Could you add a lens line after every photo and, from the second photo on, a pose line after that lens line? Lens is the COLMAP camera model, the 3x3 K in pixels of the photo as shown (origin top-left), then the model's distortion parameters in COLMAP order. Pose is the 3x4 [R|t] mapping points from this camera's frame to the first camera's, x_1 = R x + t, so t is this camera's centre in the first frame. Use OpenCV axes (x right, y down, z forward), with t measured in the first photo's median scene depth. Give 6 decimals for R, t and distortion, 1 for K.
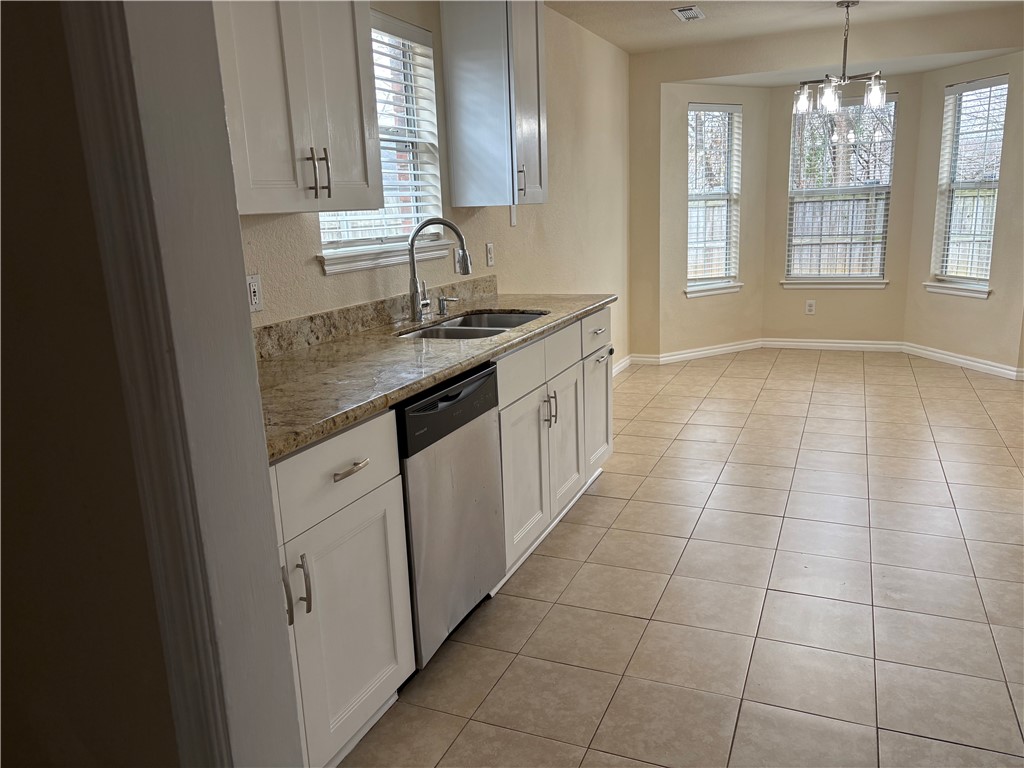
lens RADIAL K [[763.9, 0, 511.1], [0, 763.9, 385.2], [0, 0, 1]] dist [0.027301, -0.031434]
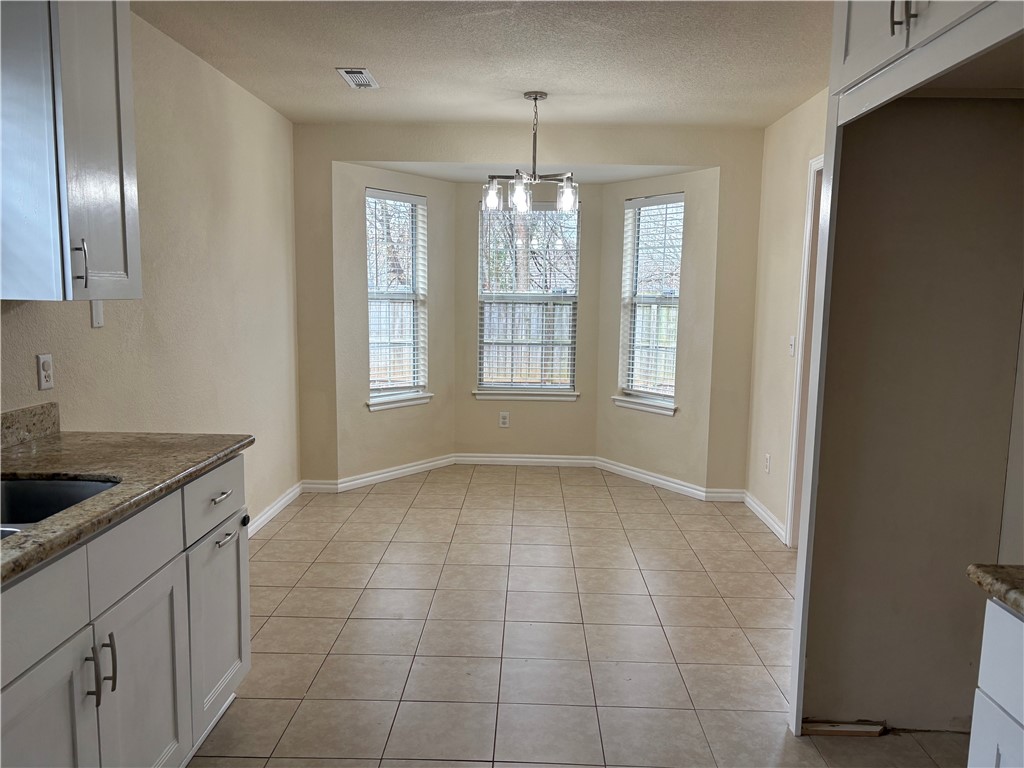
lens RADIAL K [[763.9, 0, 517.5], [0, 763.9, 398.9], [0, 0, 1]] dist [0.027301, -0.031434]
pose [[0.921205, 0.002495, 0.389069, 0.062143], [0.034944, 0.995408, -0.089122, -0.057072], [-0.387505, 0.095695, 0.916887, 0.193139]]
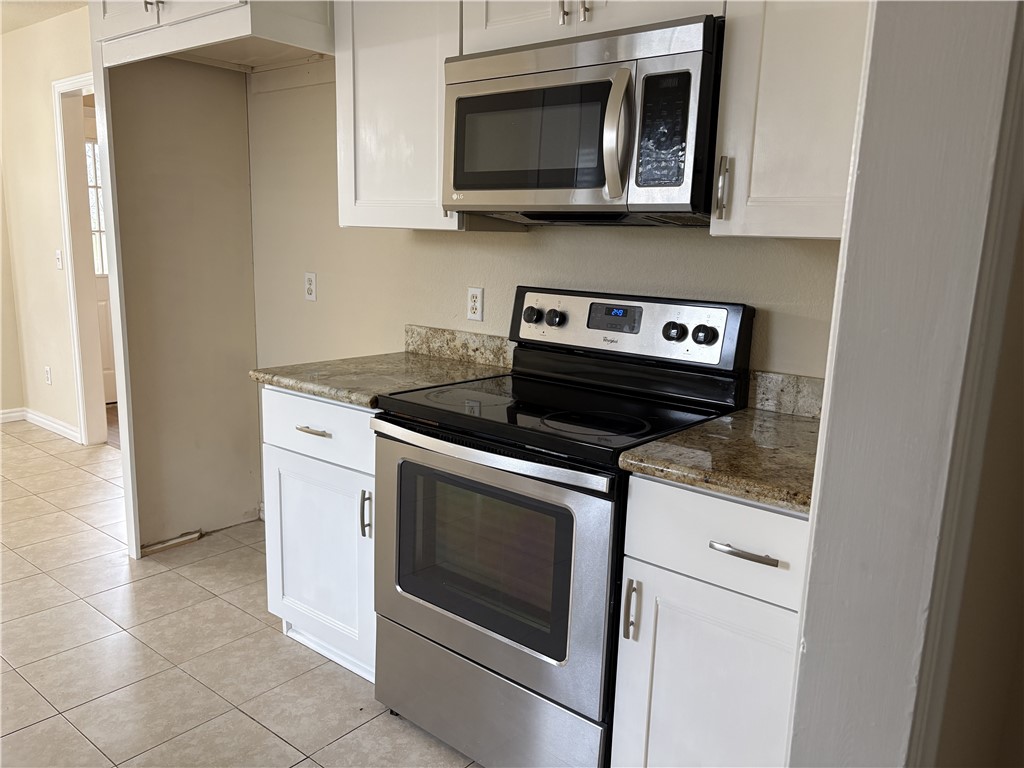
lens RADIAL K [[763.9, 0, 513.6], [0, 763.9, 394.3], [0, 0, 1]] dist [0.027301, -0.031434]
pose [[0.251303, -0.139932, 0.957740, -0.071832], [0.174359, 0.979852, 0.097412, -0.022181], [-0.952074, 0.142511, 0.270638, 0.122493]]
